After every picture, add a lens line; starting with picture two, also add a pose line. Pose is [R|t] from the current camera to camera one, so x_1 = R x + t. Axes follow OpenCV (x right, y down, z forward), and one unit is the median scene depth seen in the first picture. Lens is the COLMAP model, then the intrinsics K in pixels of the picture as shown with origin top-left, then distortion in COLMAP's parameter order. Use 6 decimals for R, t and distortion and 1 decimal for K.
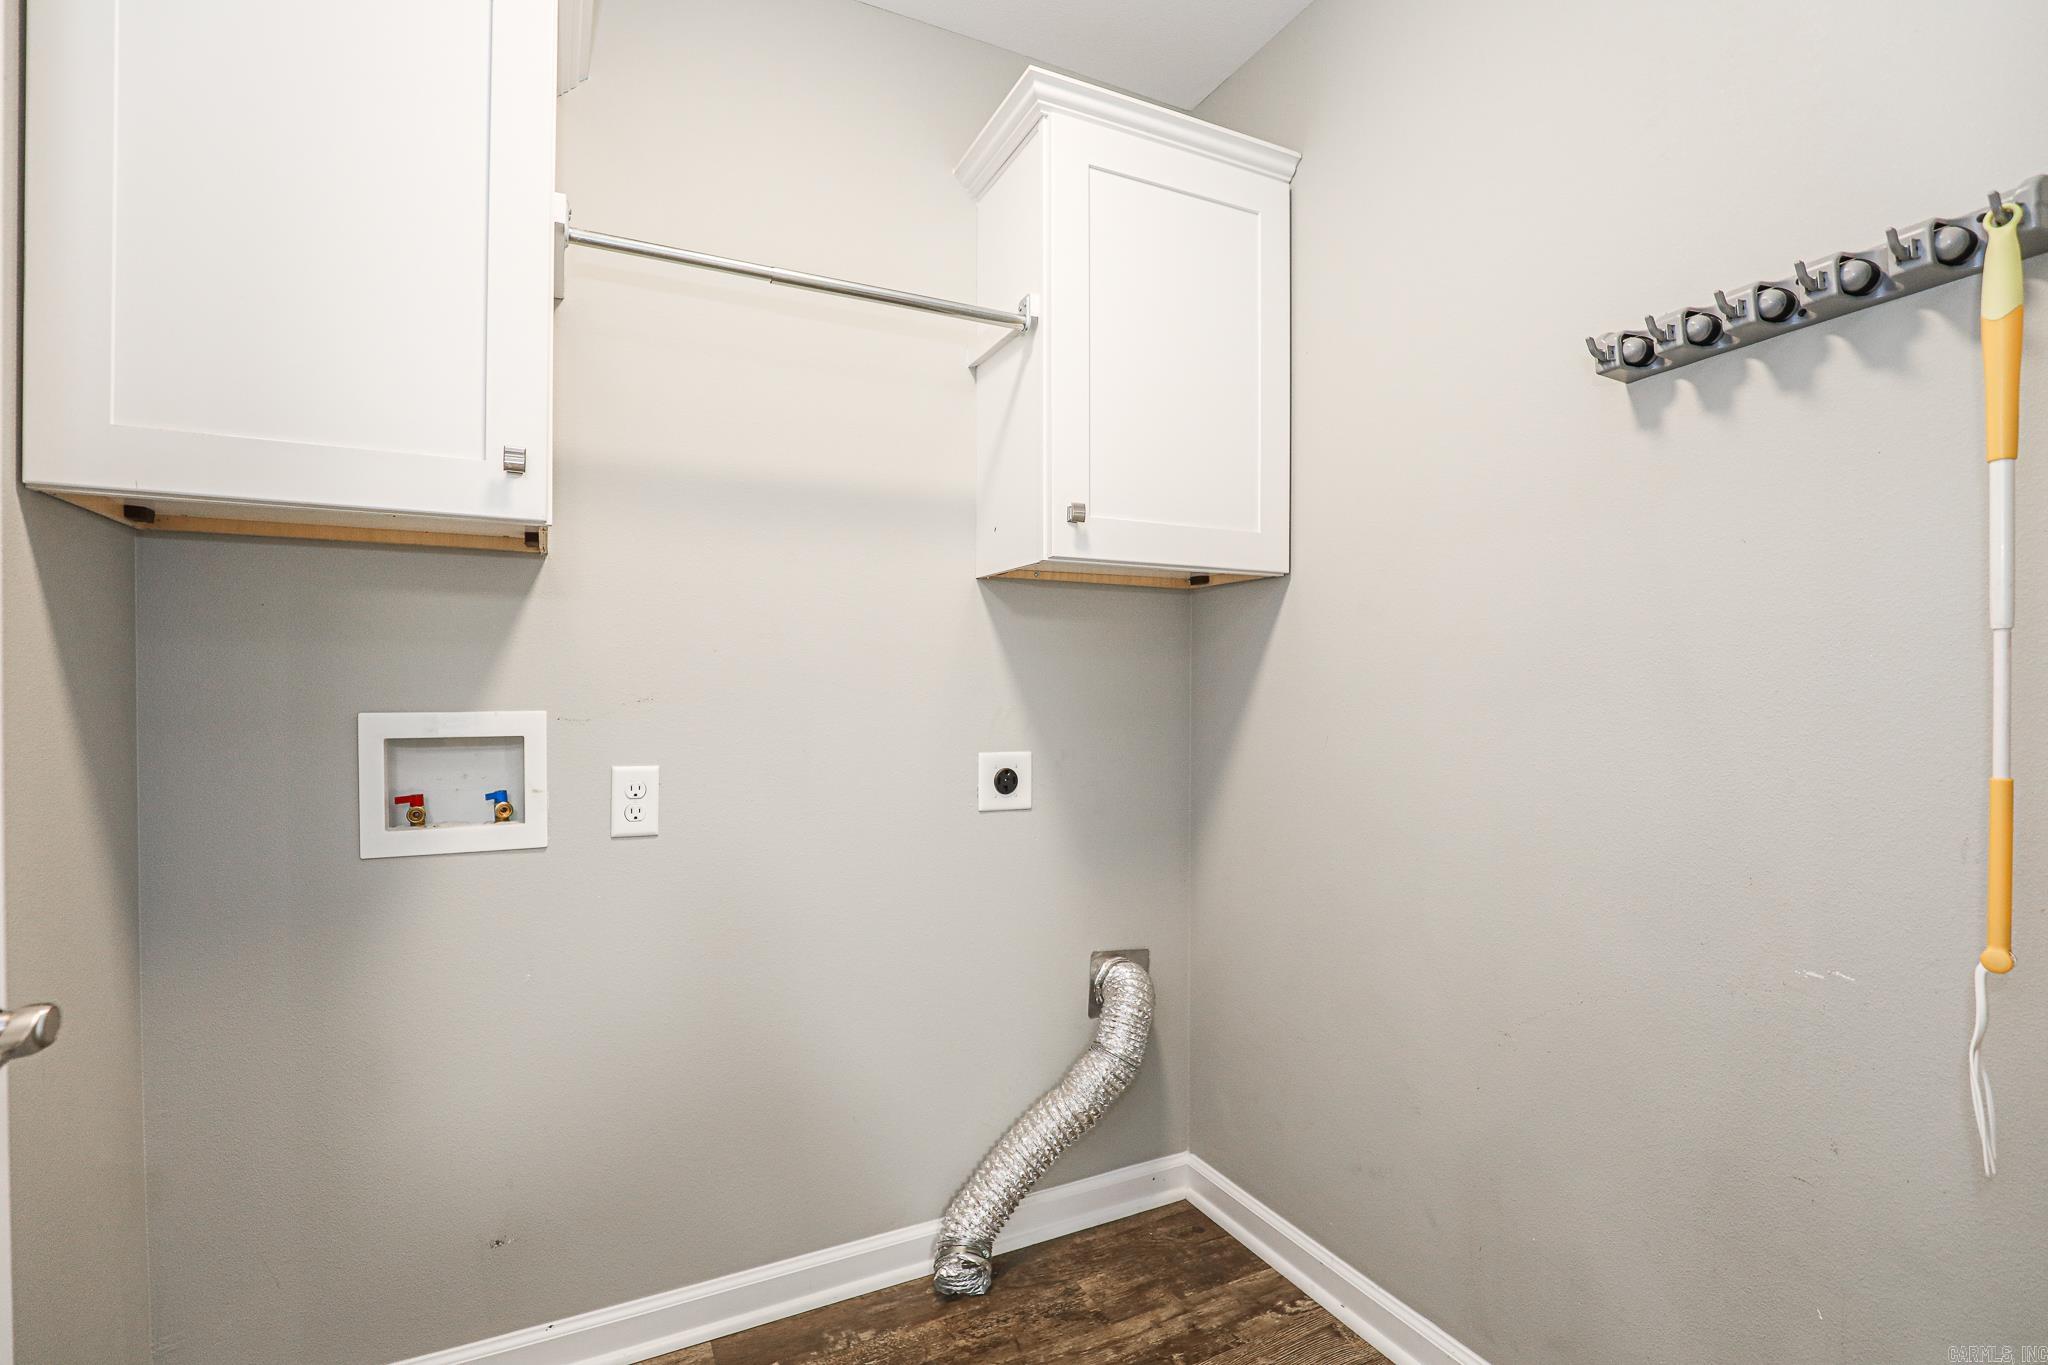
lens RADIAL K [[929.0, 0, 1005.2], [0, 929.0, 693.4], [0, 0, 1]] dist [-0.020426, 0.004122]
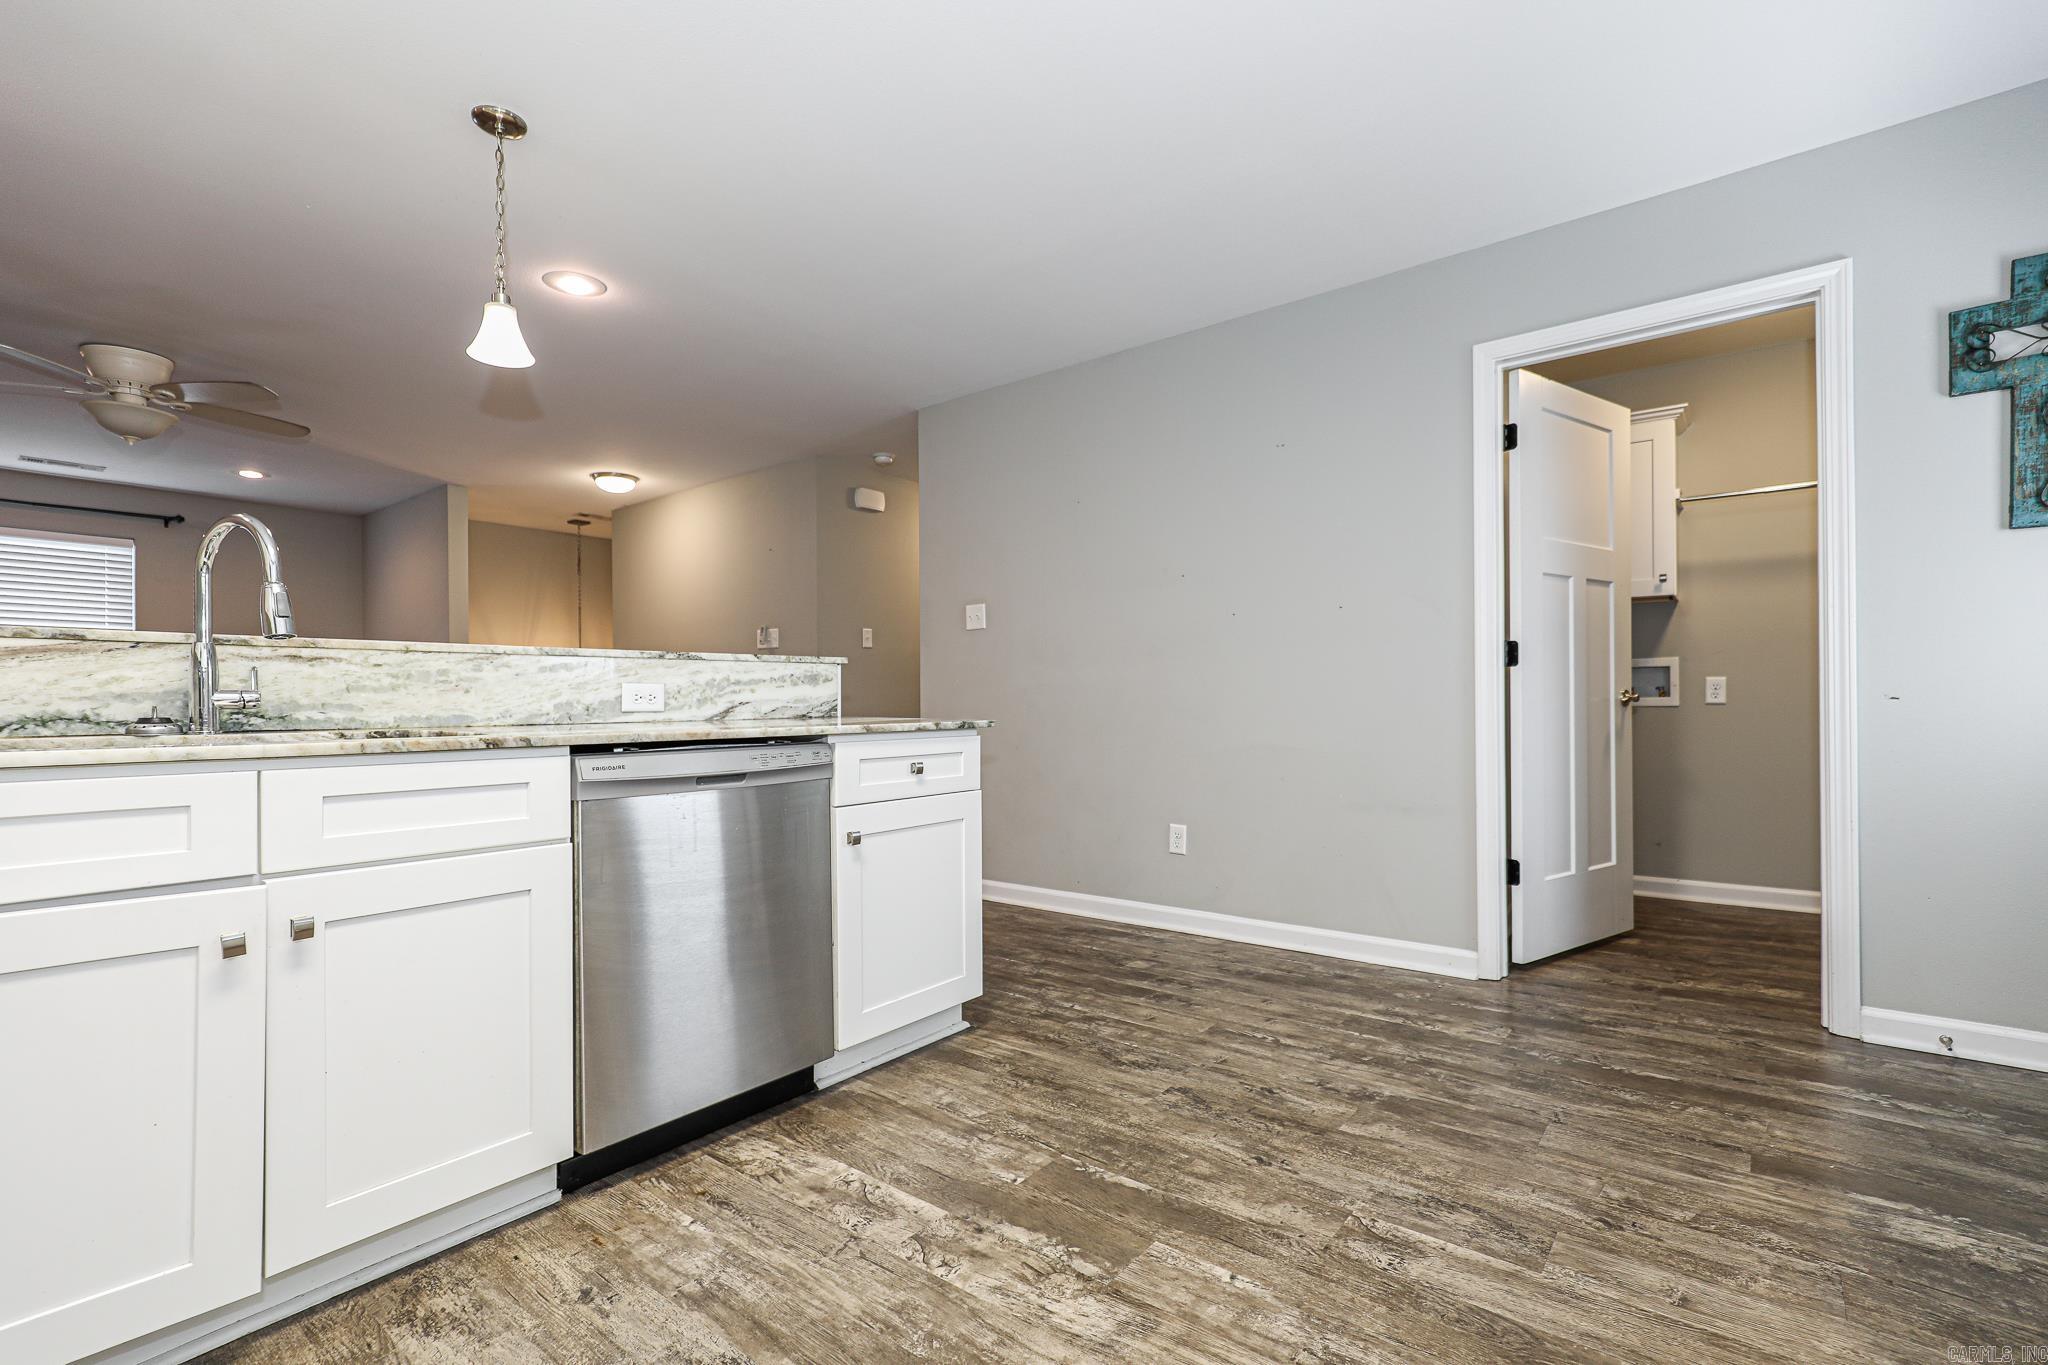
lens RADIAL K [[929.0, 0, 1035.7], [0, 929.0, 702.1], [0, 0, 1]] dist [-0.020426, 0.004122]
pose [[0.443359, -0.008678, -0.896302, 1.071941], [0.002336, 0.999961, -0.008527, 0.165519], [0.896341, 0.001687, 0.443362, -1.865170]]
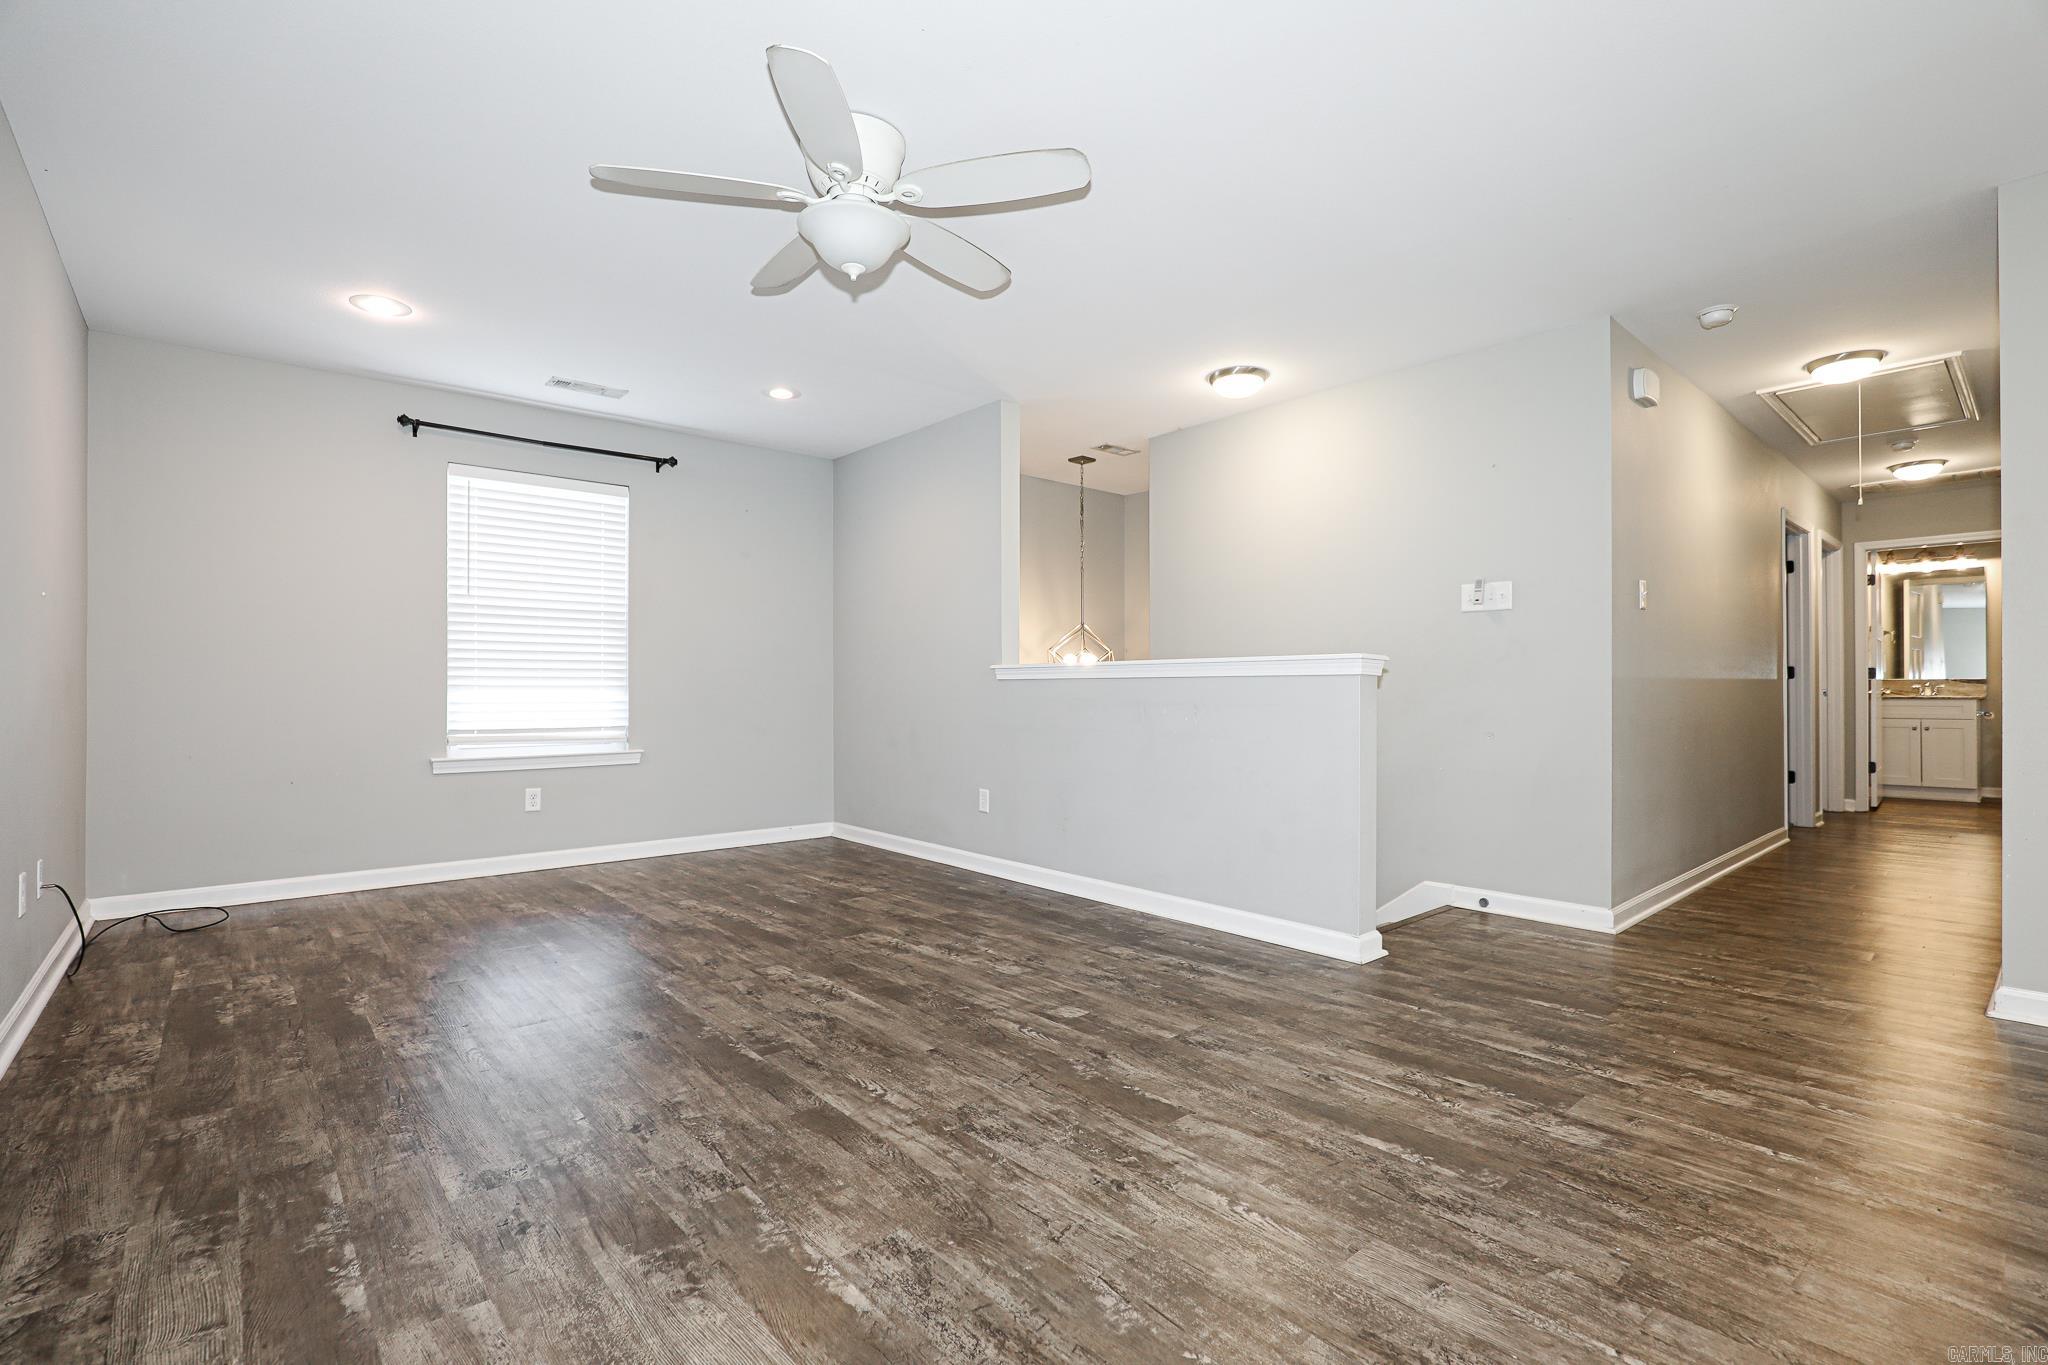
lens RADIAL K [[929.0, 0, 1035.8], [0, 929.0, 692.3], [0, 0, 1]] dist [-0.020426, 0.004122]
pose [[0.269616, 0.001889, -0.962966, -0.603077], [-0.004009, 0.999992, 0.000840, 0.149735], [0.962959, 0.003634, 0.269622, -3.091326]]
